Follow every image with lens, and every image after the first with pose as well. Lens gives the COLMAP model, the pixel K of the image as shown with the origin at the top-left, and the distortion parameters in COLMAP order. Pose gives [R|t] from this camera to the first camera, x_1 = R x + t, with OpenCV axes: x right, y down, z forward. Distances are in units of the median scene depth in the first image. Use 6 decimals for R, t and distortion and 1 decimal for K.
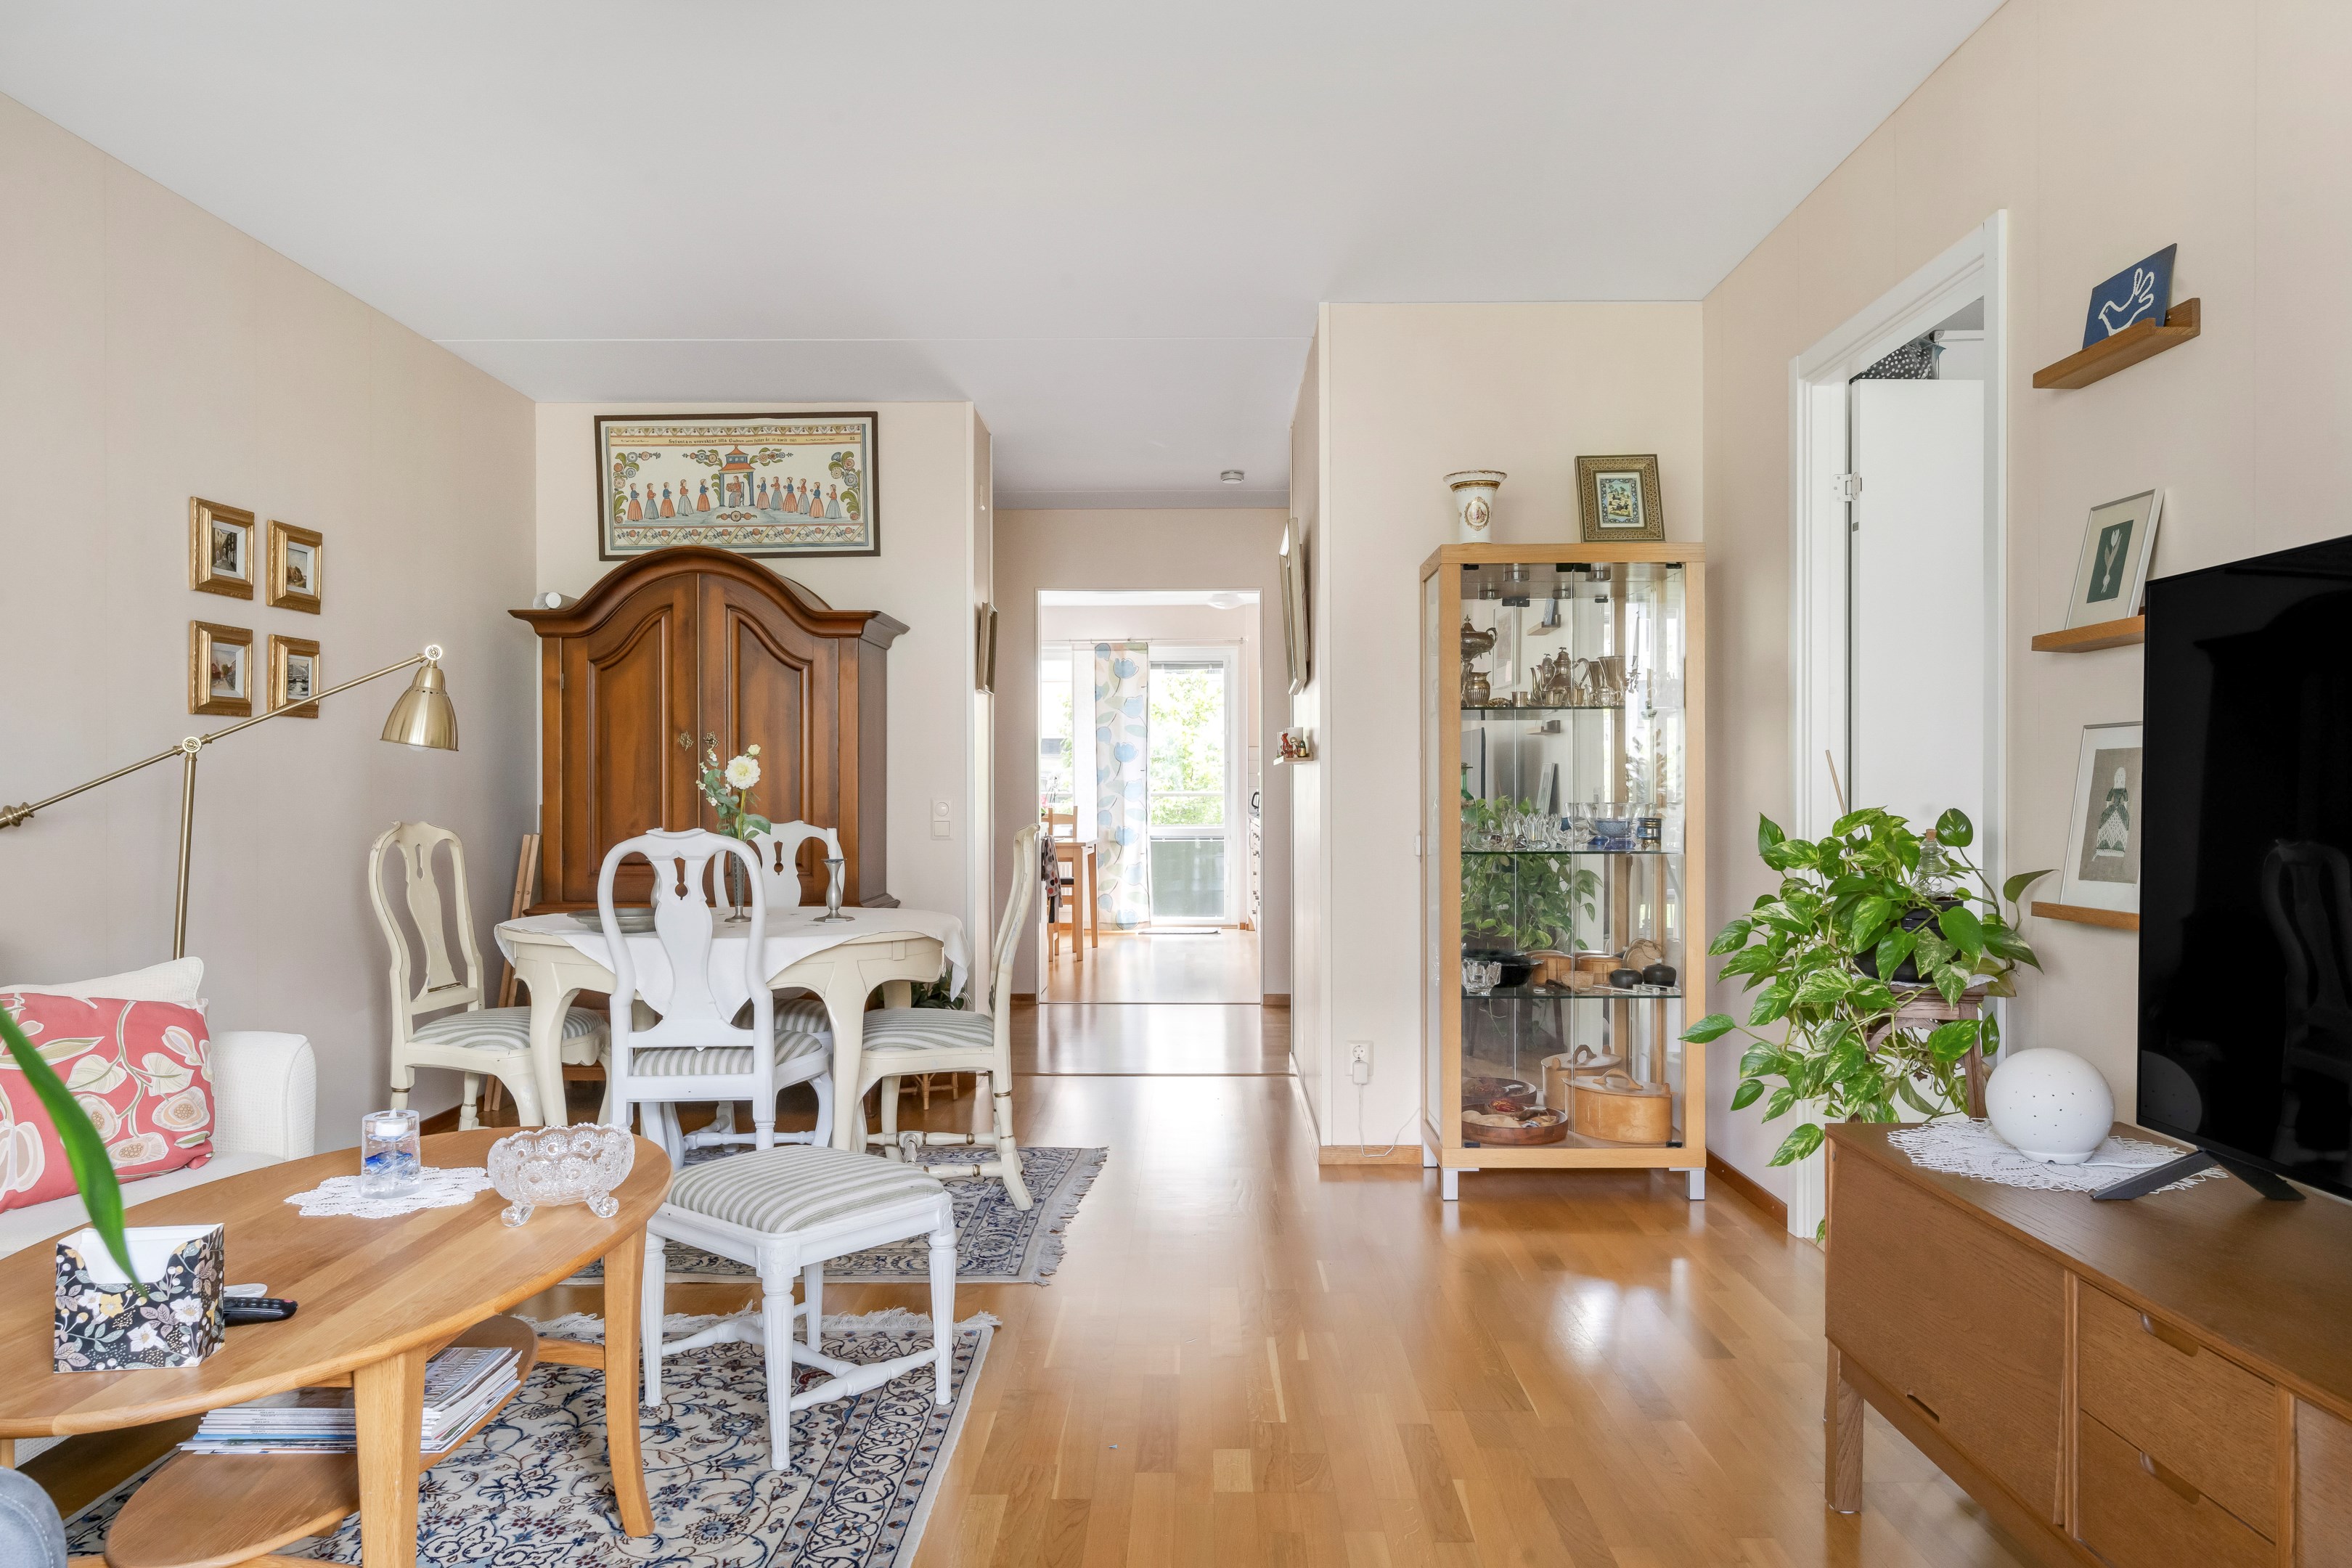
lens RADIAL K [[1463.6, 0, 1176.0], [0, 1463.6, 784.0], [0, 0, 1]] dist [0.000708, -0.000109]
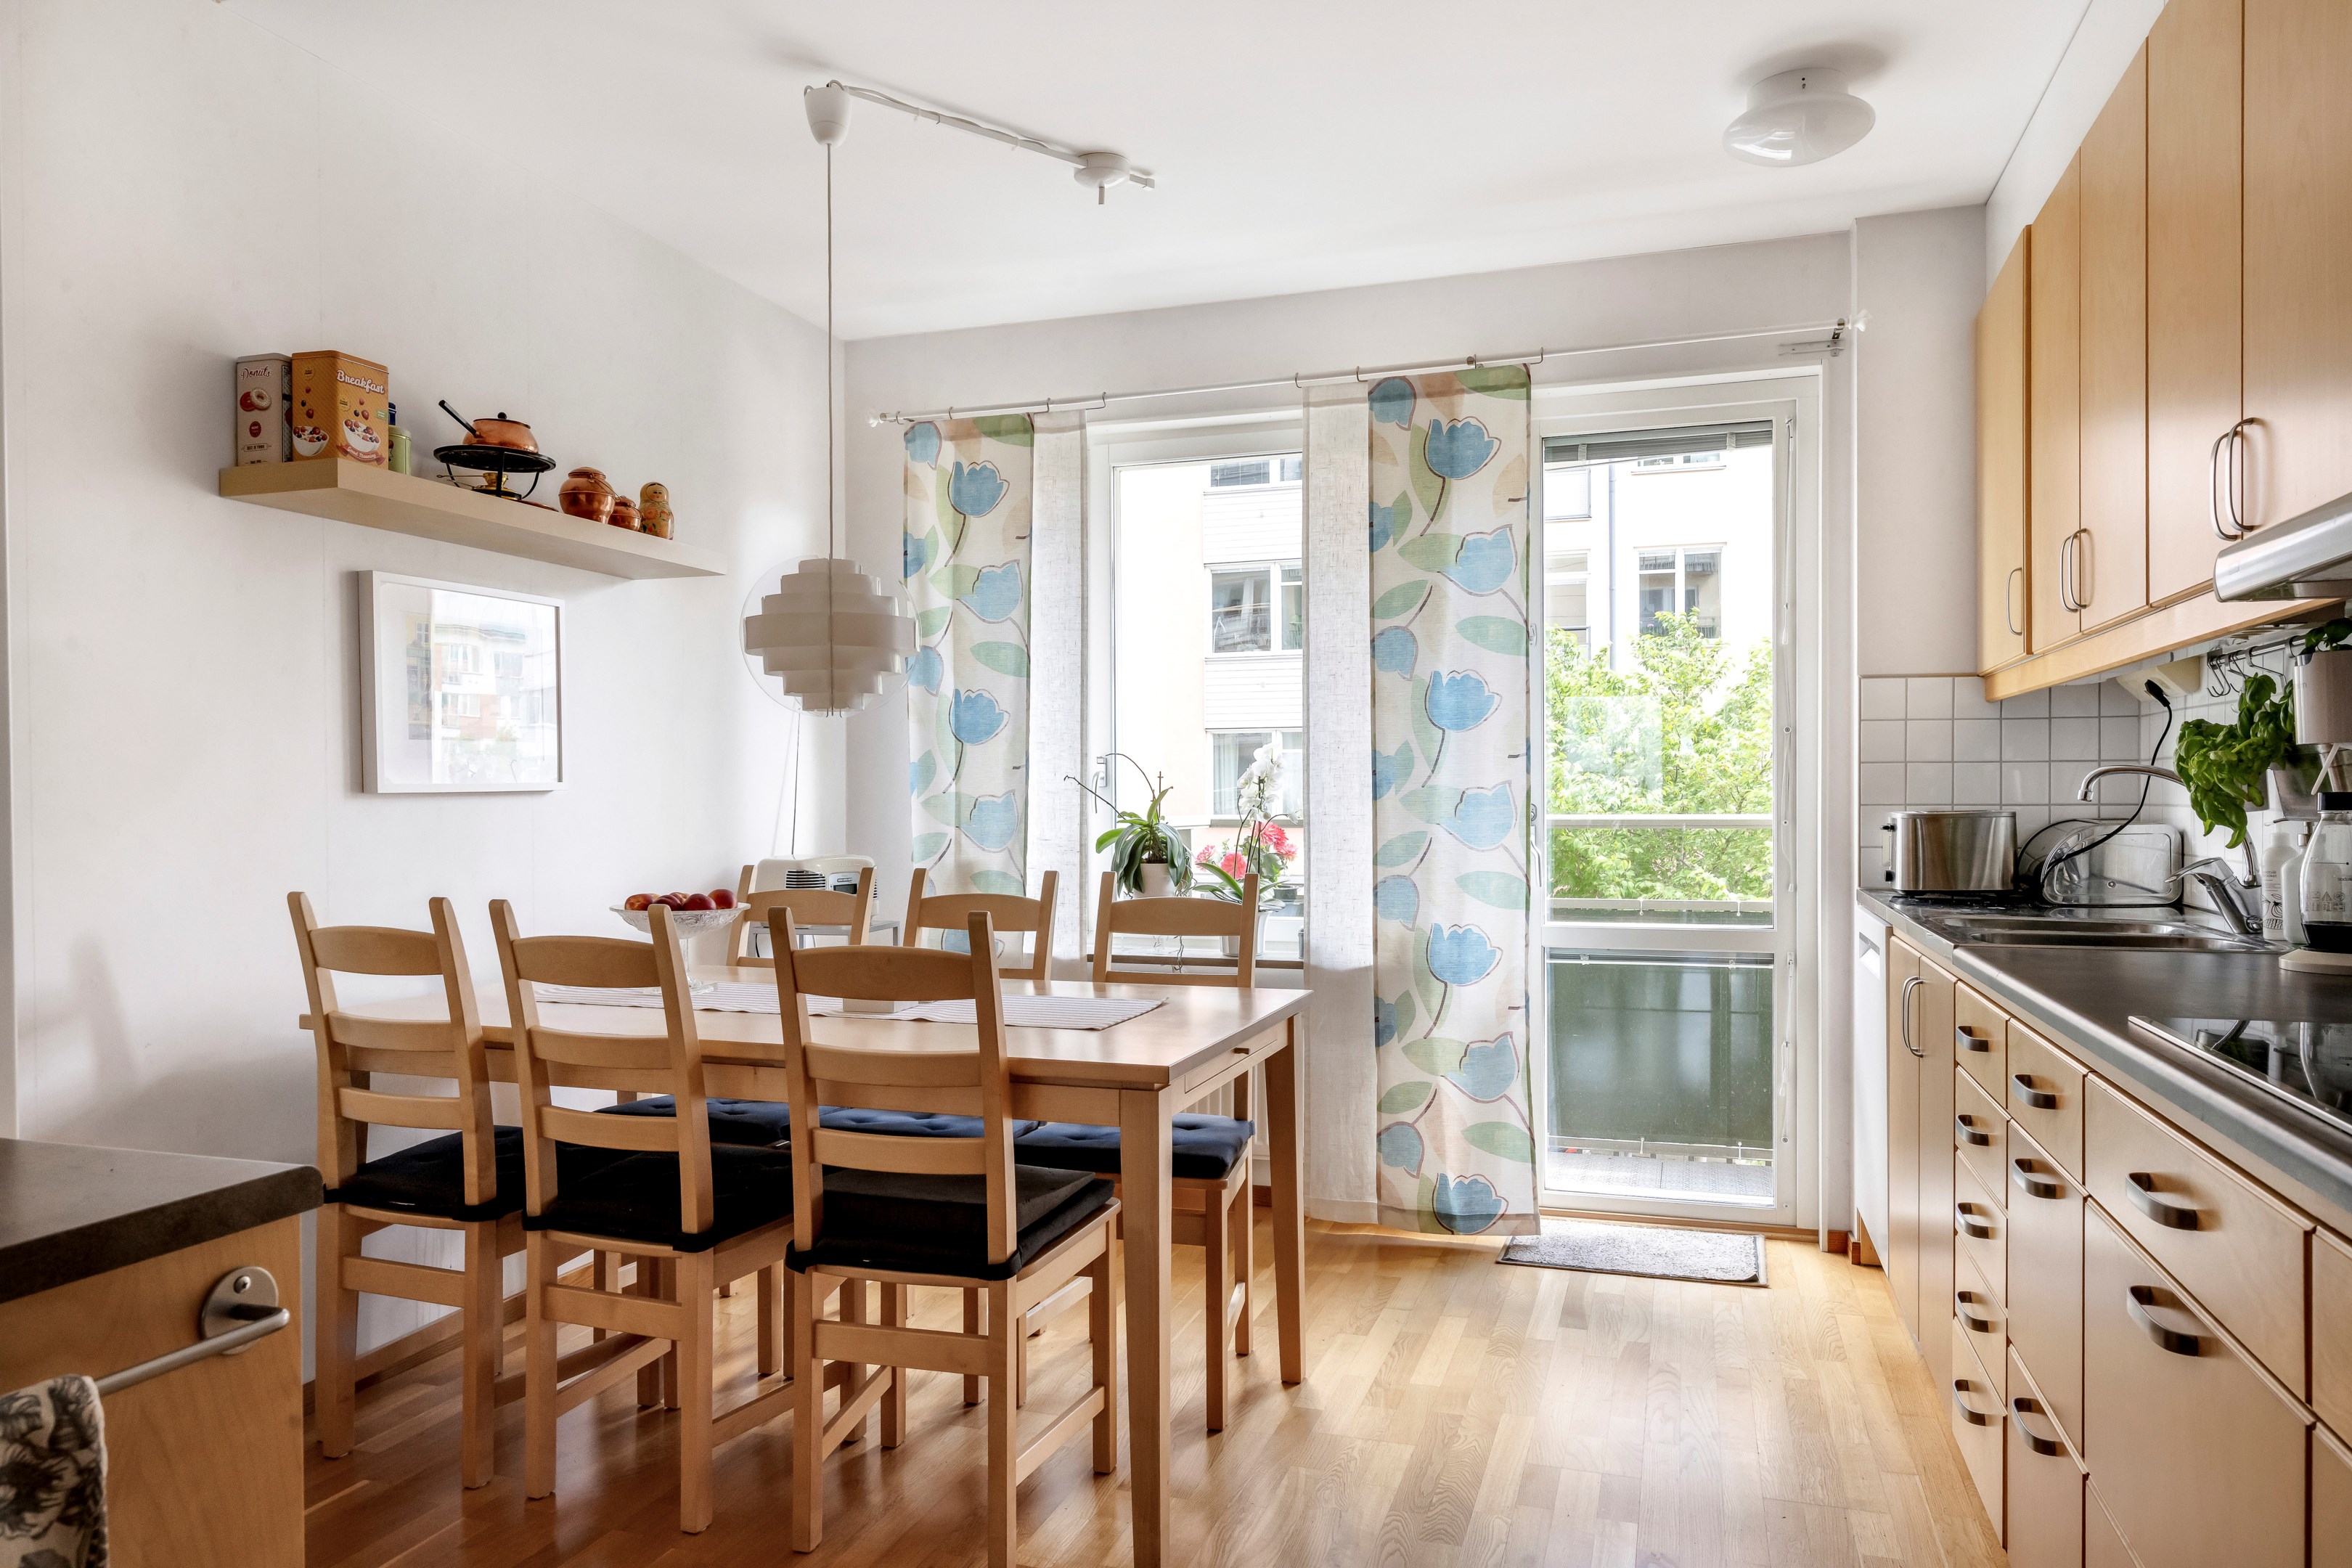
lens RADIAL K [[1463.6, 0, 1176.0], [0, 1463.6, 784.0], [0, 0, 1]] dist [0.000708, -0.000109]
pose [[0.950843, -0.000424, -0.309672, 0.006735], [0.001585, 0.999993, 0.003497, -0.004375], [0.309668, -0.003816, 0.950837, 0.666600]]
